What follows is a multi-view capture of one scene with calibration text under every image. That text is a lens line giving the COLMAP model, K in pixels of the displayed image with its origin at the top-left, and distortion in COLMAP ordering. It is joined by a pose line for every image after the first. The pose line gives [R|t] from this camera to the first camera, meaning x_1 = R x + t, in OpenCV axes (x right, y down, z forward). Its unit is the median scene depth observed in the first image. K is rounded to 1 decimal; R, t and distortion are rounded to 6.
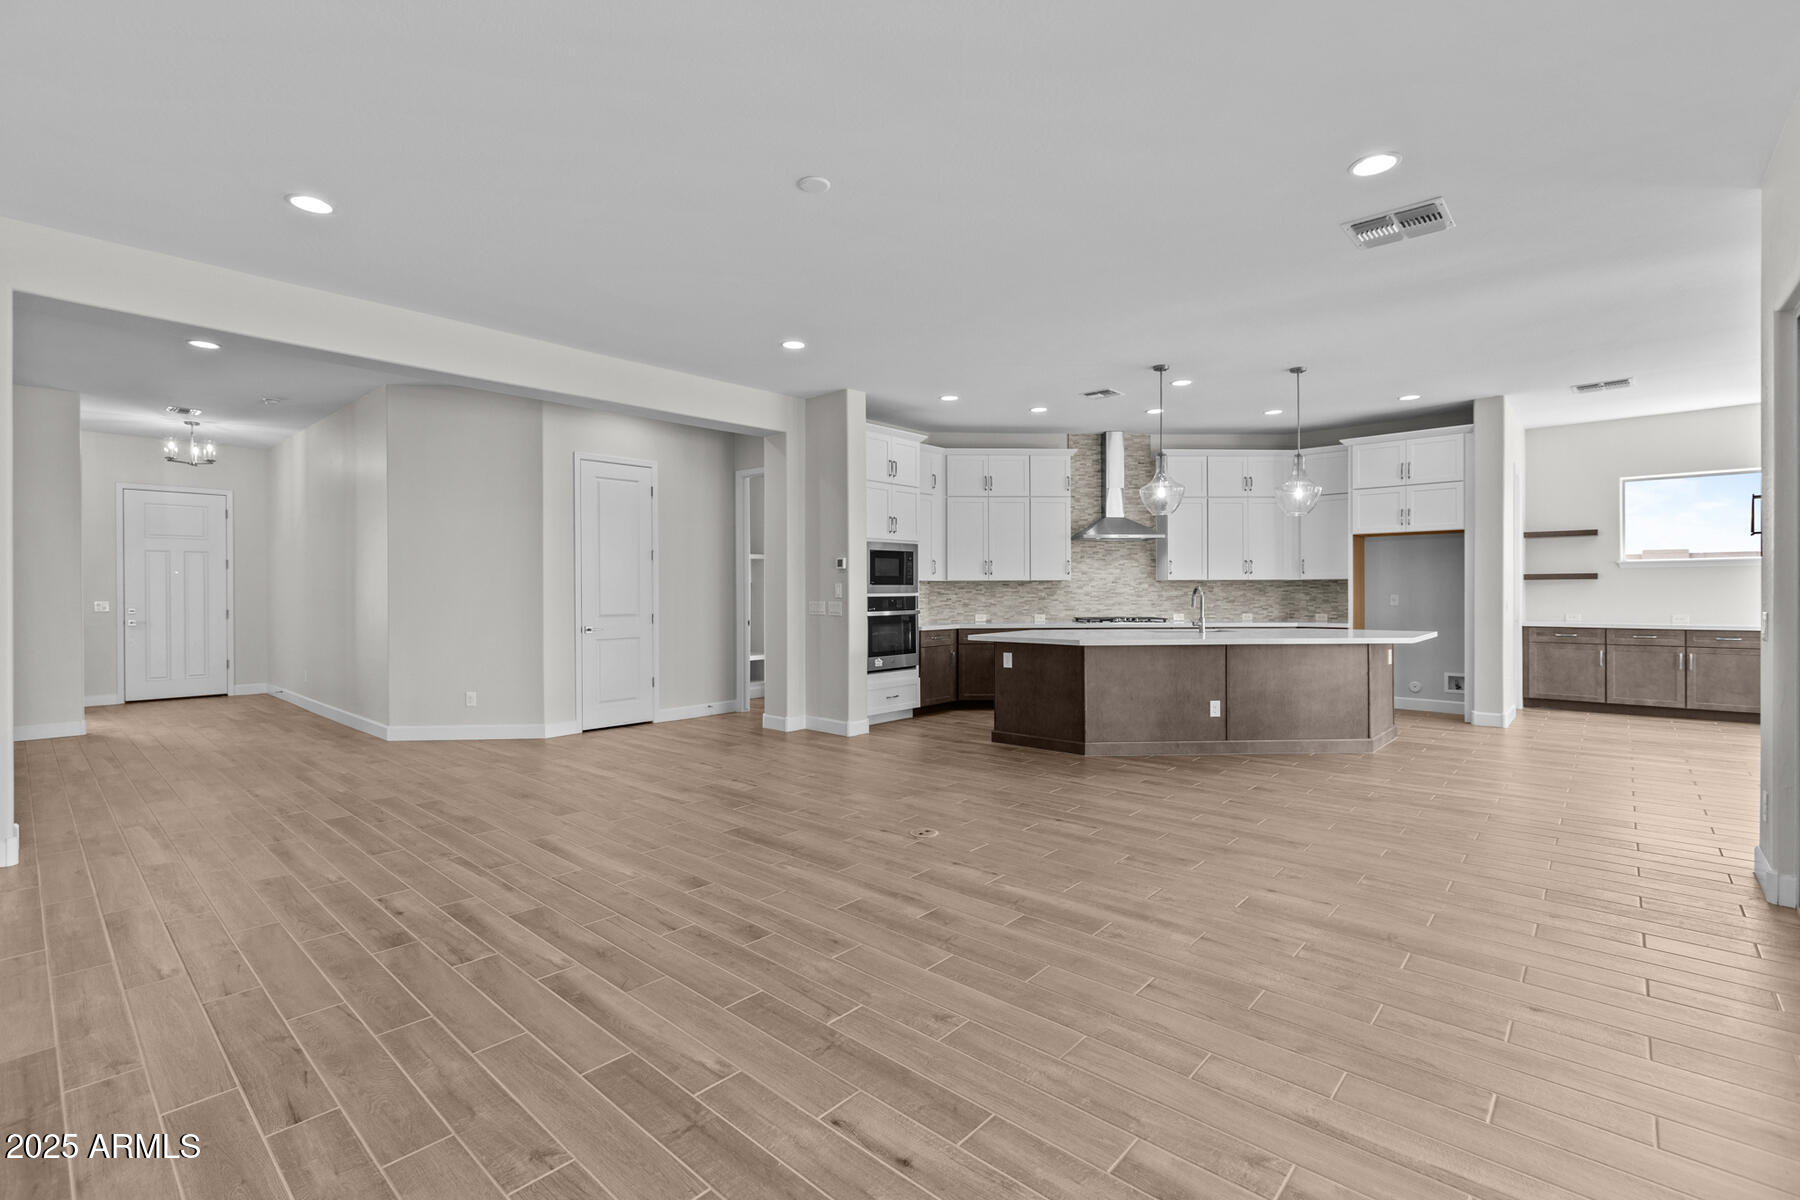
lens RADIAL K [[805.3, 0, 880.8], [0, 805.3, 595.4], [0, 0, 1]] dist [-0.004826, -0.000506]
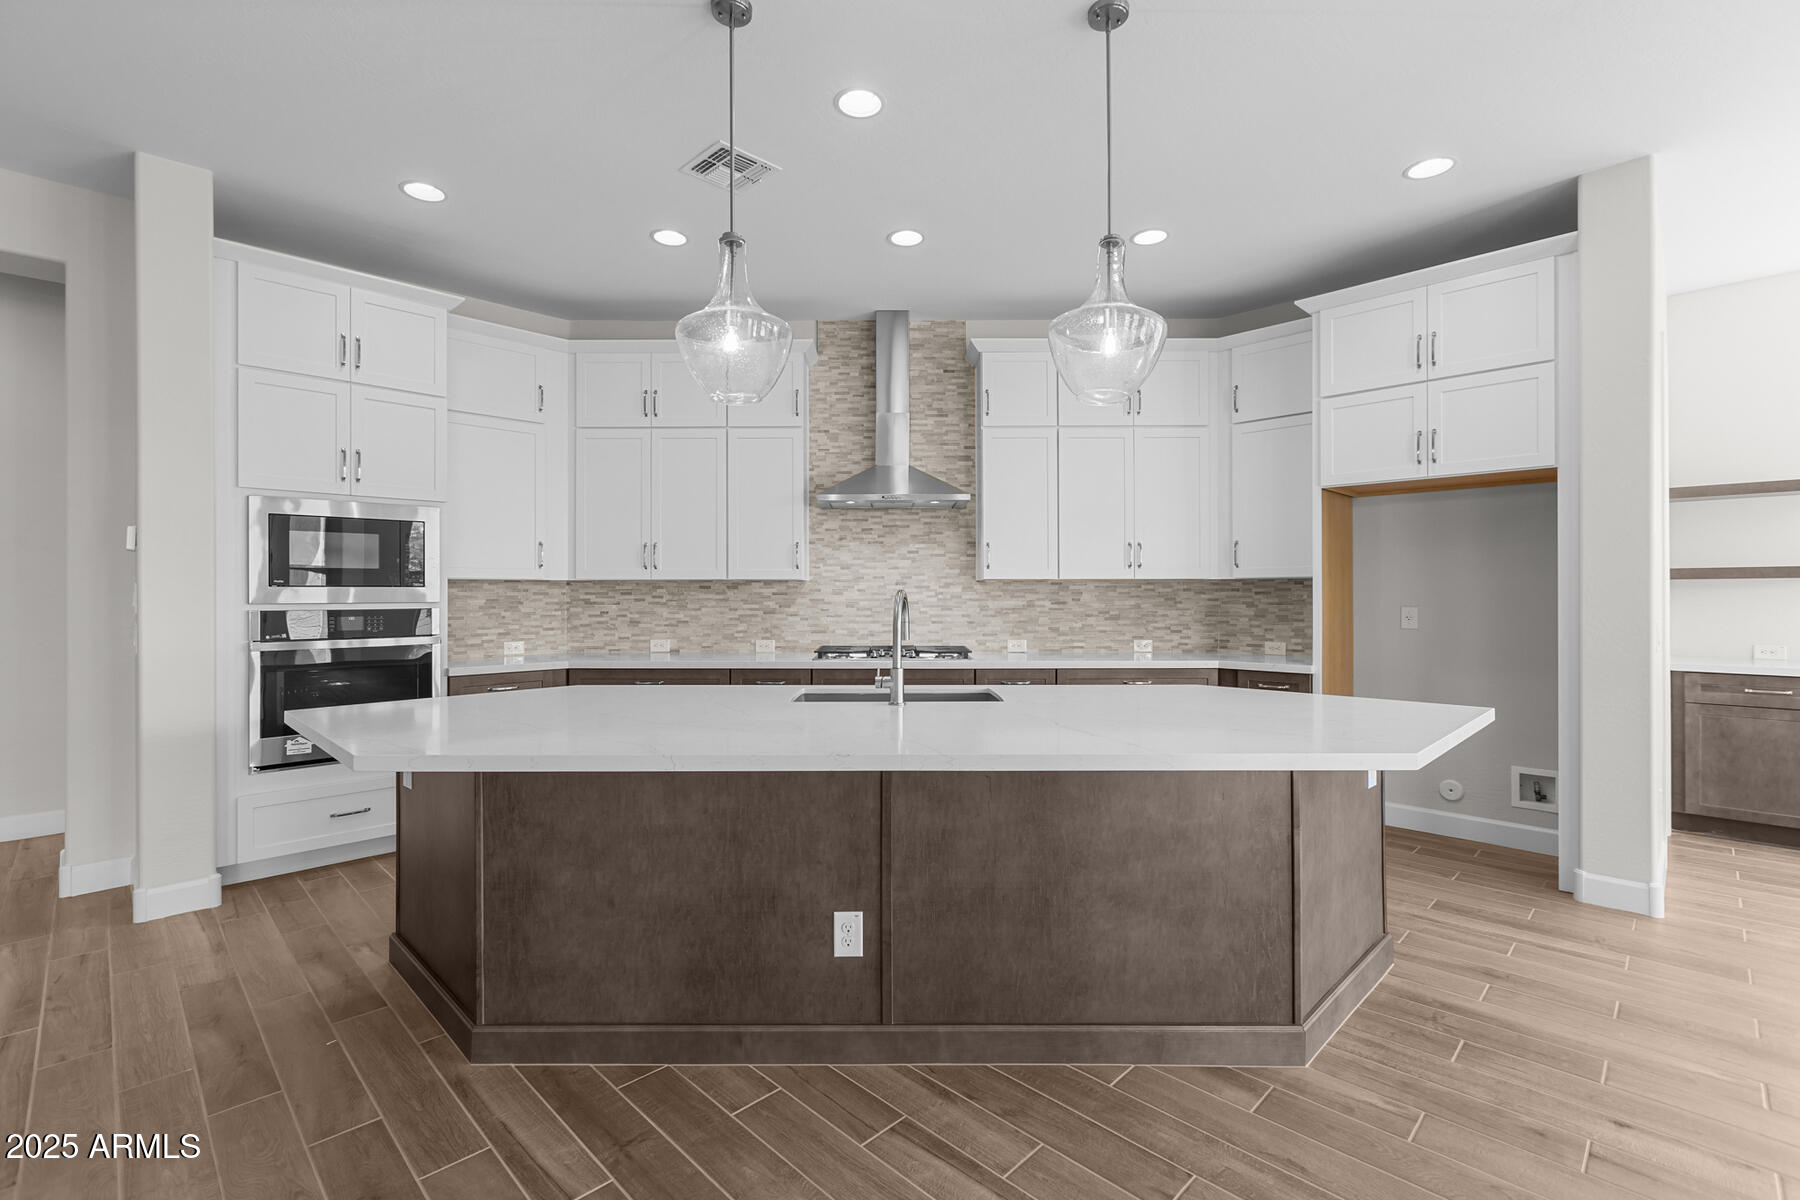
lens RADIAL K [[805.3, 0, 876.5], [0, 805.3, 593.6], [0, 0, 1]] dist [-0.004826, -0.000506]
pose [[0.998645, 0.002384, -0.051986, 0.342782], [-0.002765, 0.999970, -0.007254, -0.005646], [0.051968, 0.007388, 0.998621, 0.494510]]
